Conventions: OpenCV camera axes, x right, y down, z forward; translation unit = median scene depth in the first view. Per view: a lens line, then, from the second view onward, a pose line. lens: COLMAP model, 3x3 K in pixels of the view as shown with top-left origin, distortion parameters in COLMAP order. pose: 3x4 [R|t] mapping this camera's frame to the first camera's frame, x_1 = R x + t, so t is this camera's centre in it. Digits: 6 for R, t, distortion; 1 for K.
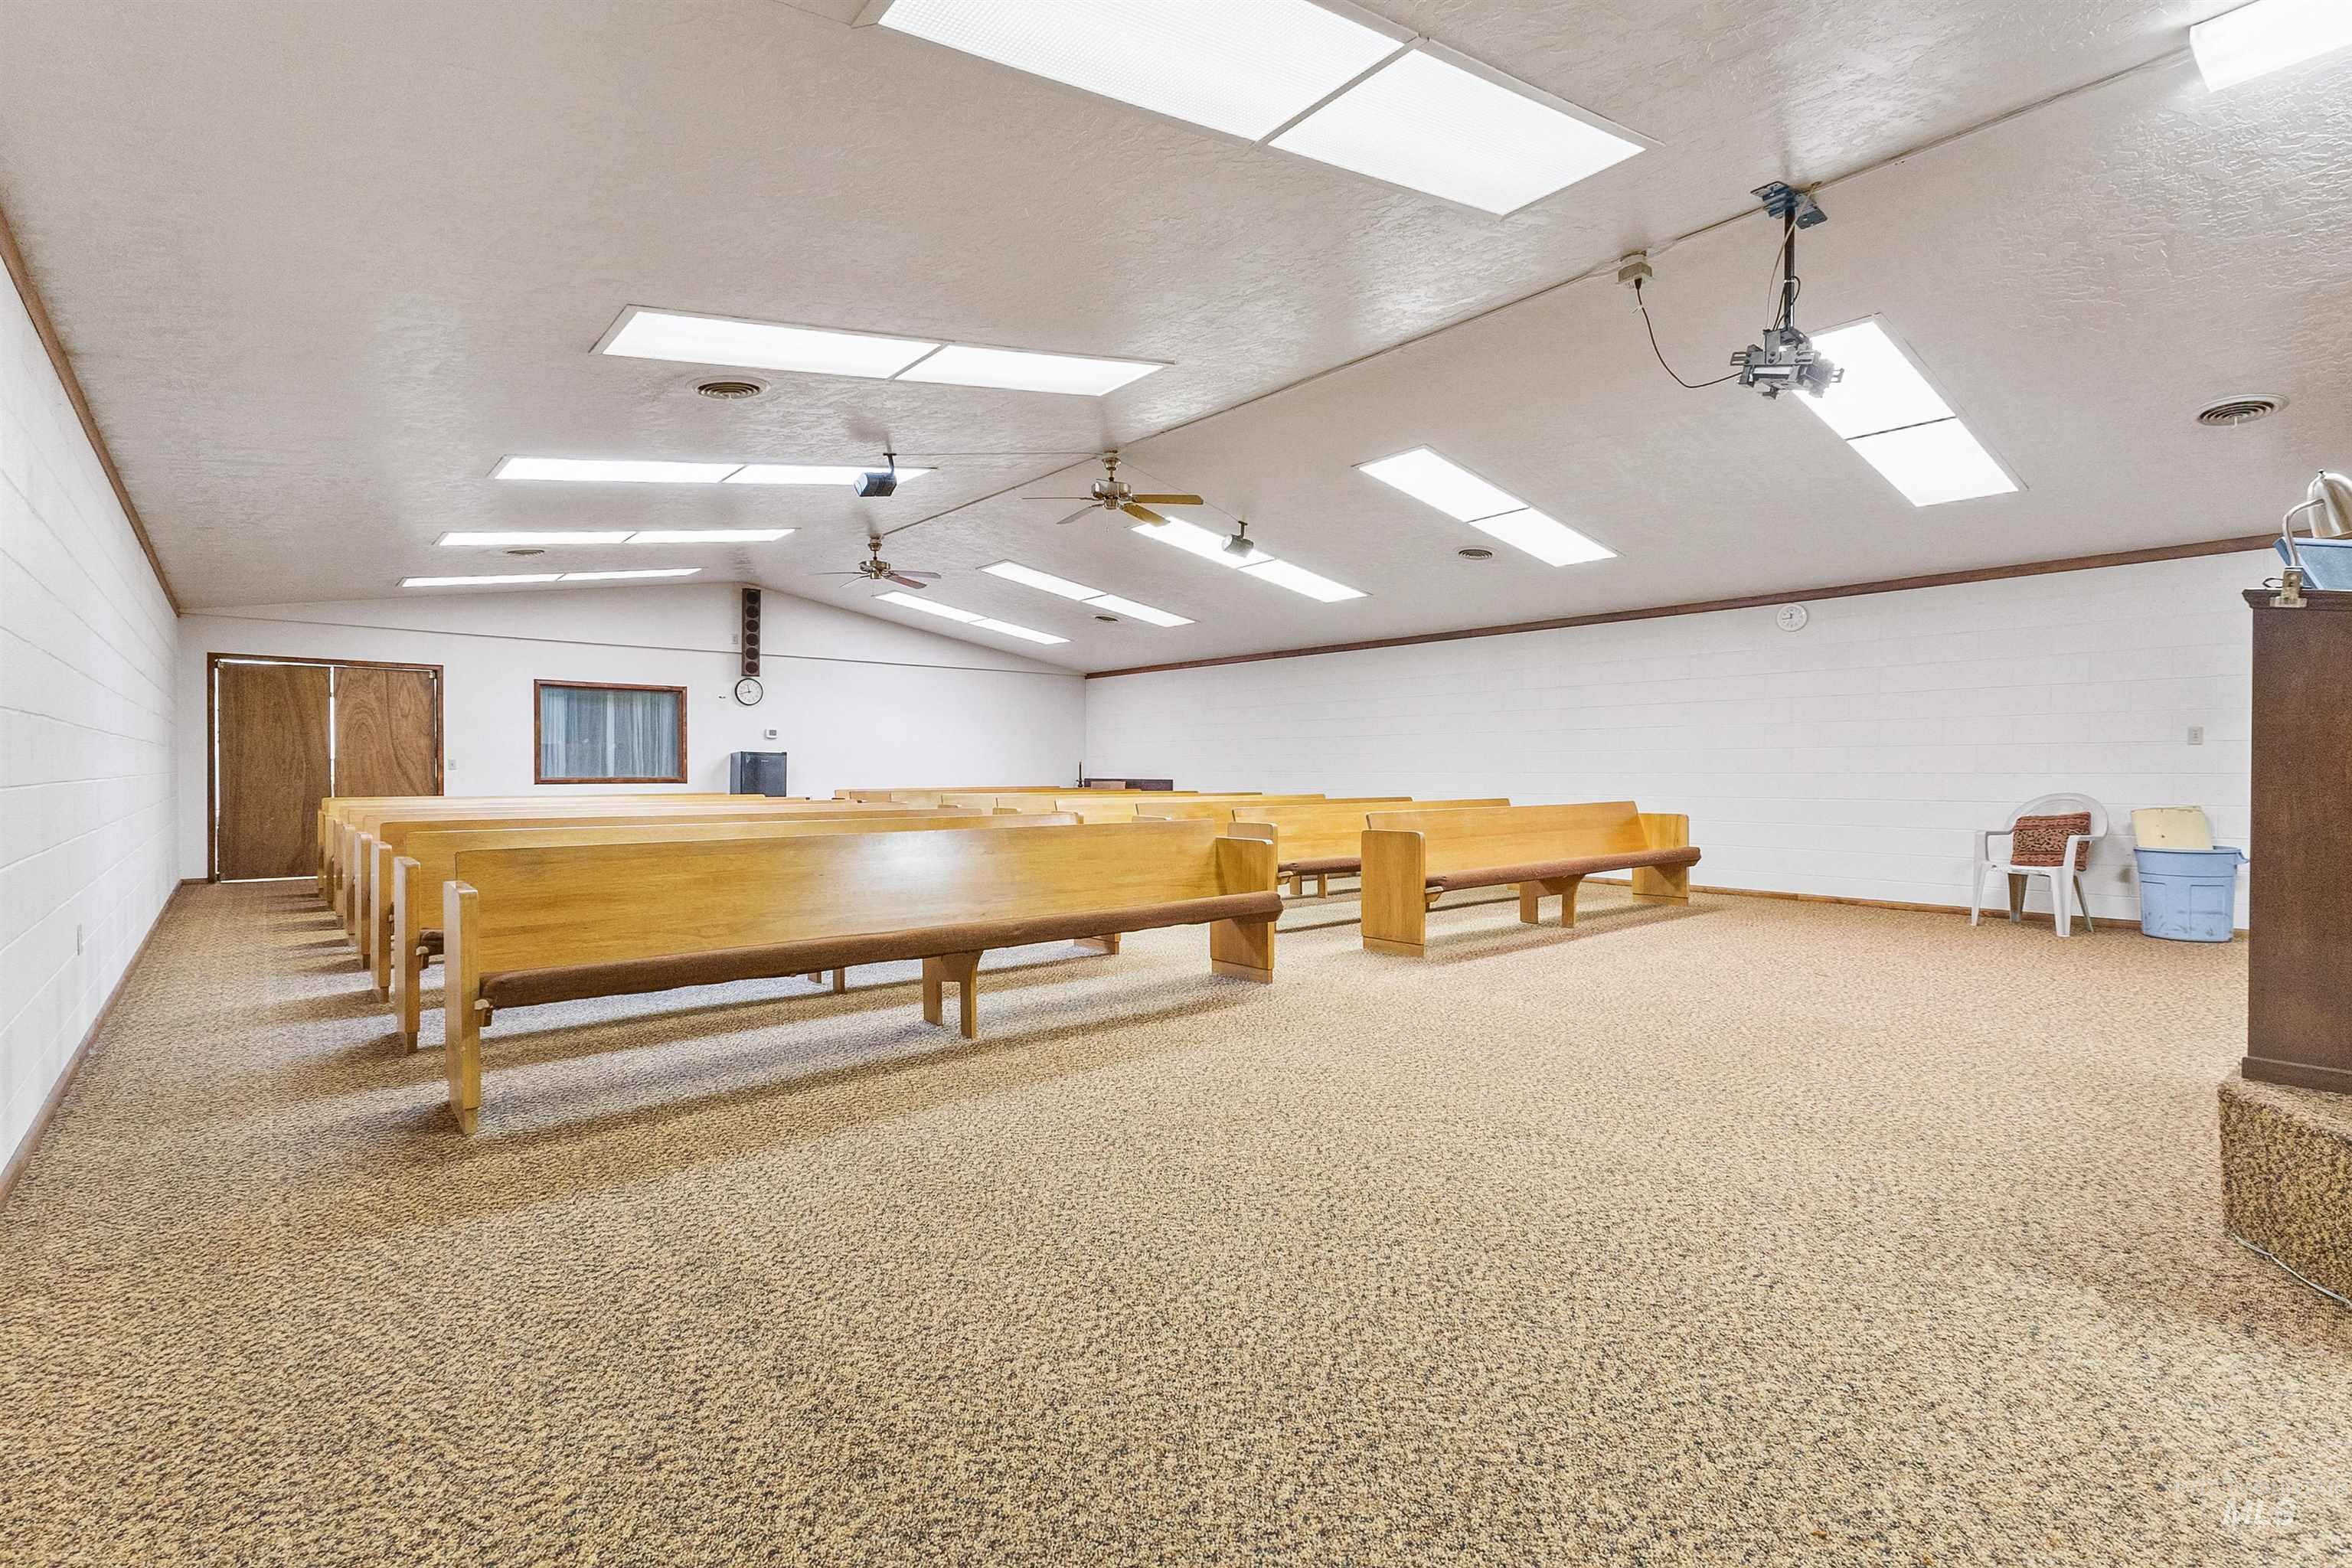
lens RADIAL K [[1061.3, 0, 1176.0], [0, 1061.3, 784.0], [0, 0, 1]] dist [0.047251, 0.000093]
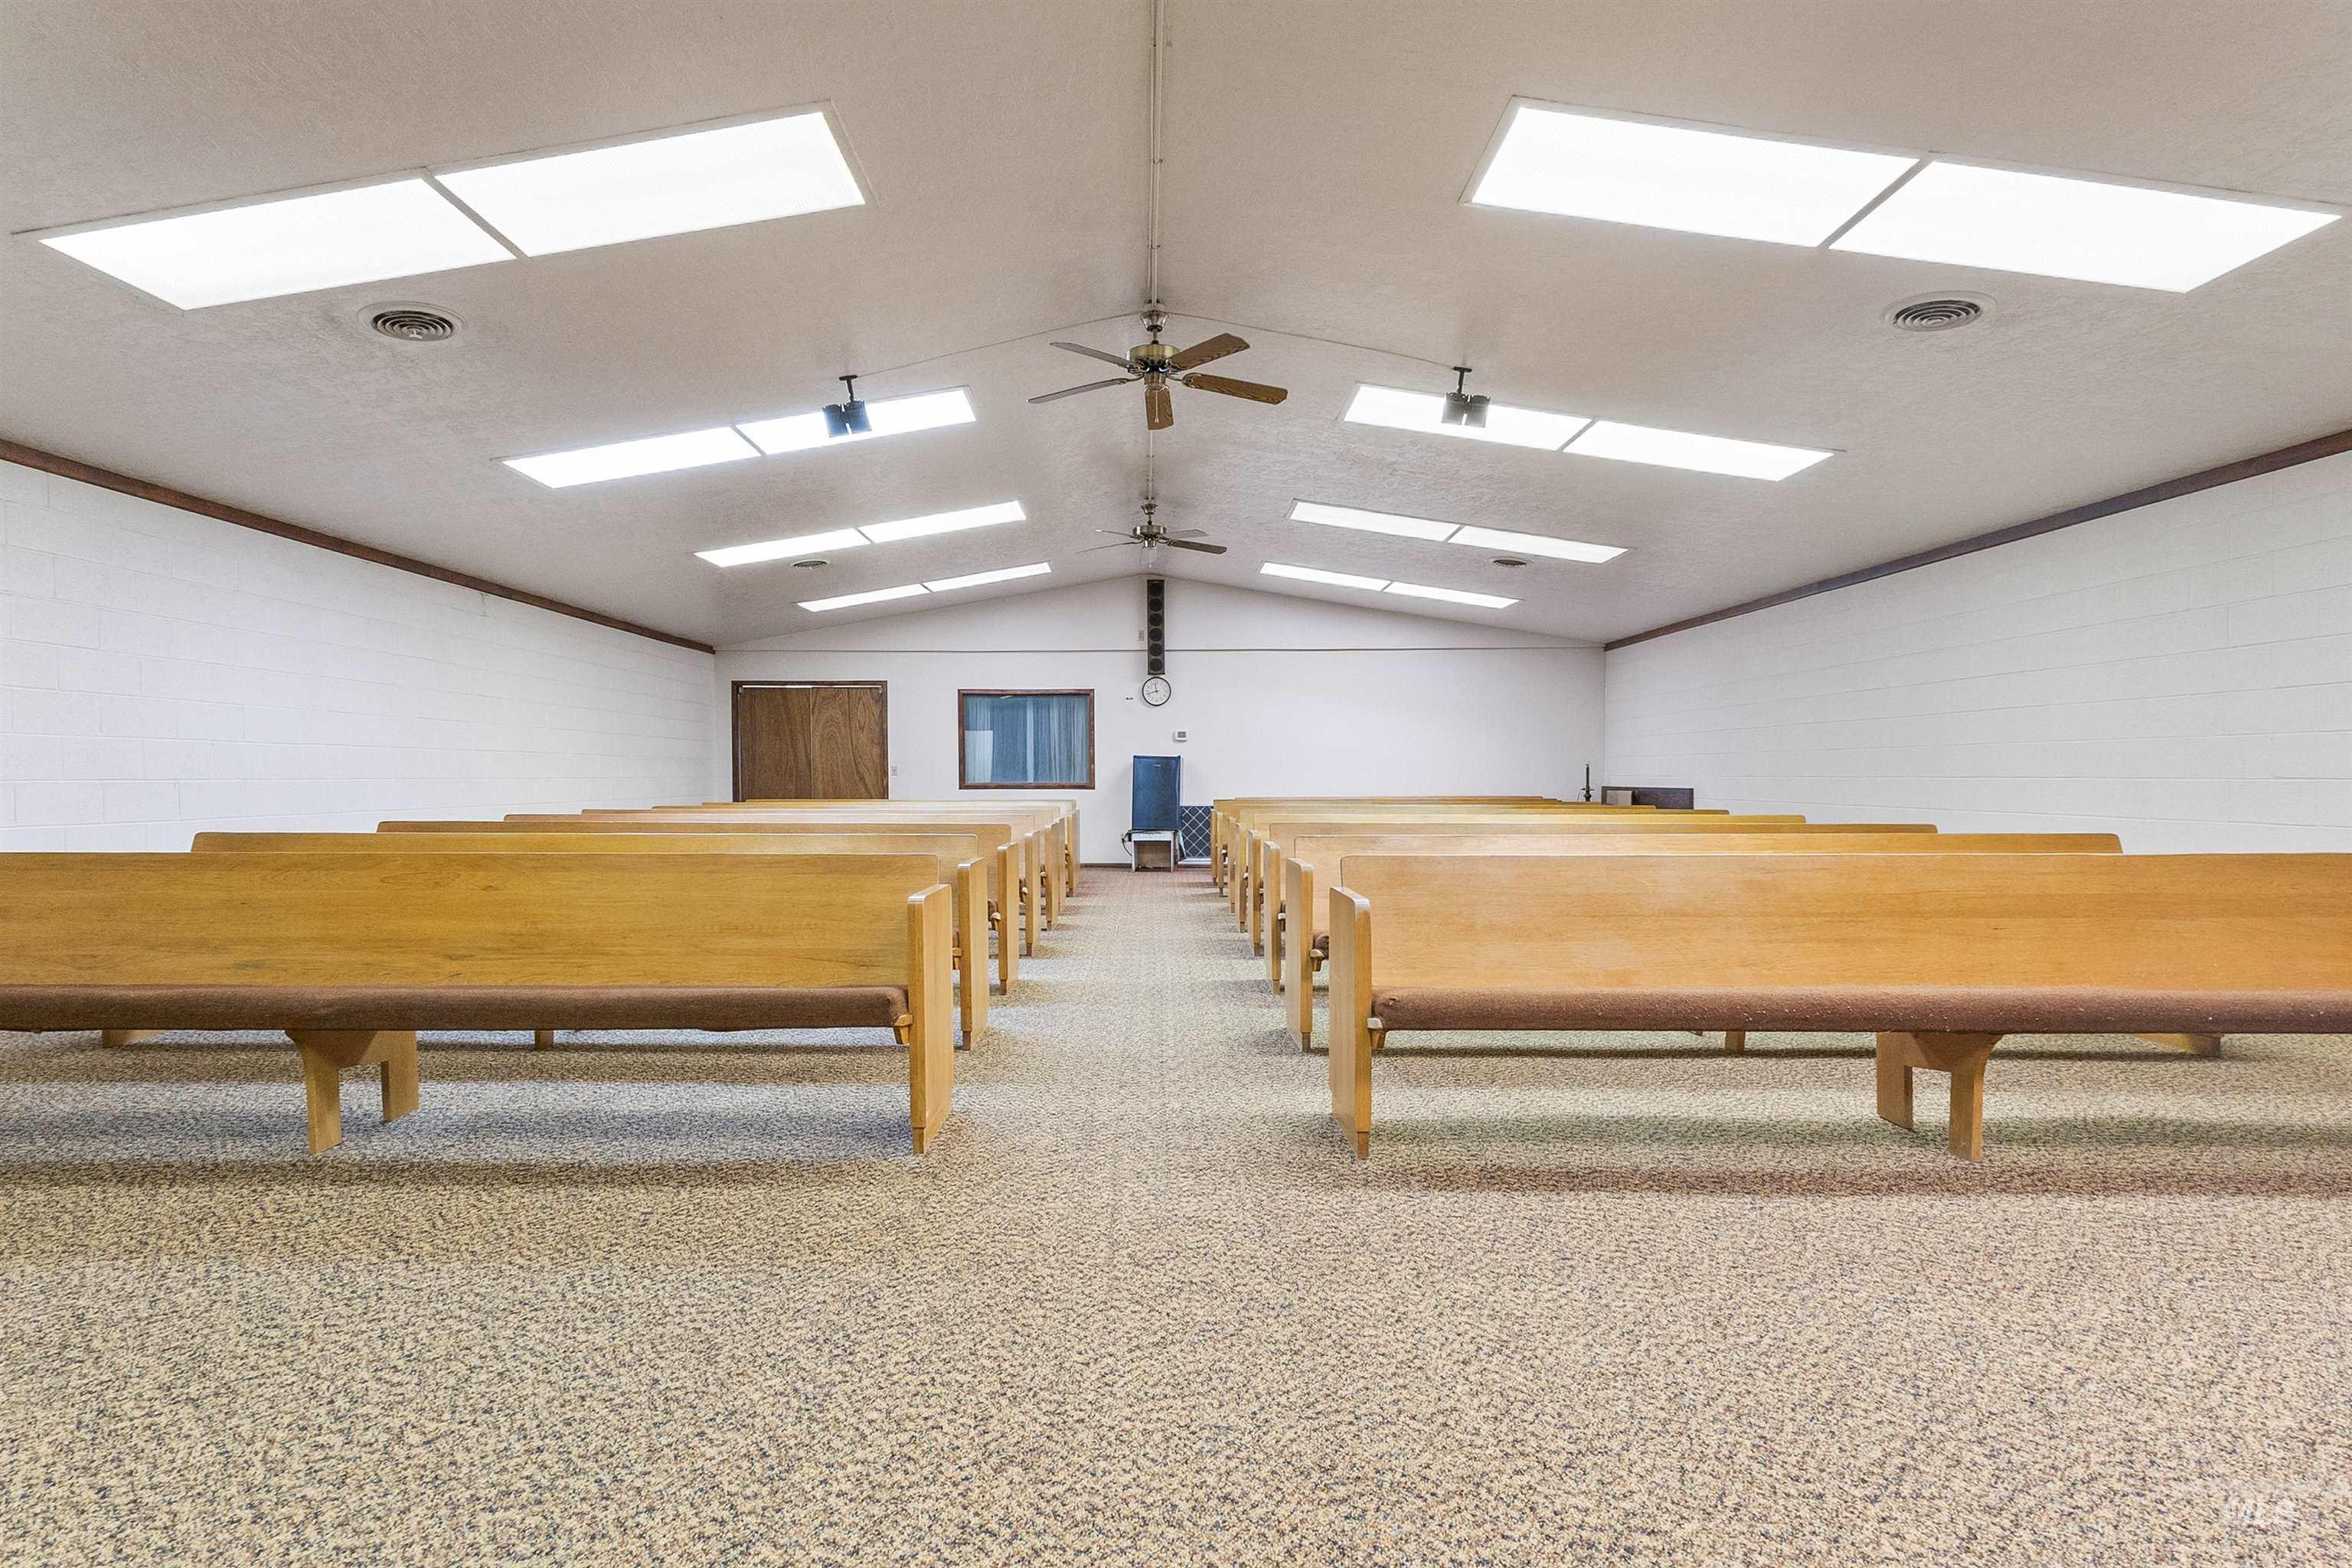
lens RADIAL K [[1117.5, 0, 1176.0], [0, 1117.5, 784.0], [0, 0, 1]] dist [0.027806, 0.000212]
pose [[0.758902, 0.003990, -0.651193, 0.268571], [-0.009597, 0.999941, -0.005058, -0.001373], [0.651134, 0.010088, 0.758895, 0.302857]]
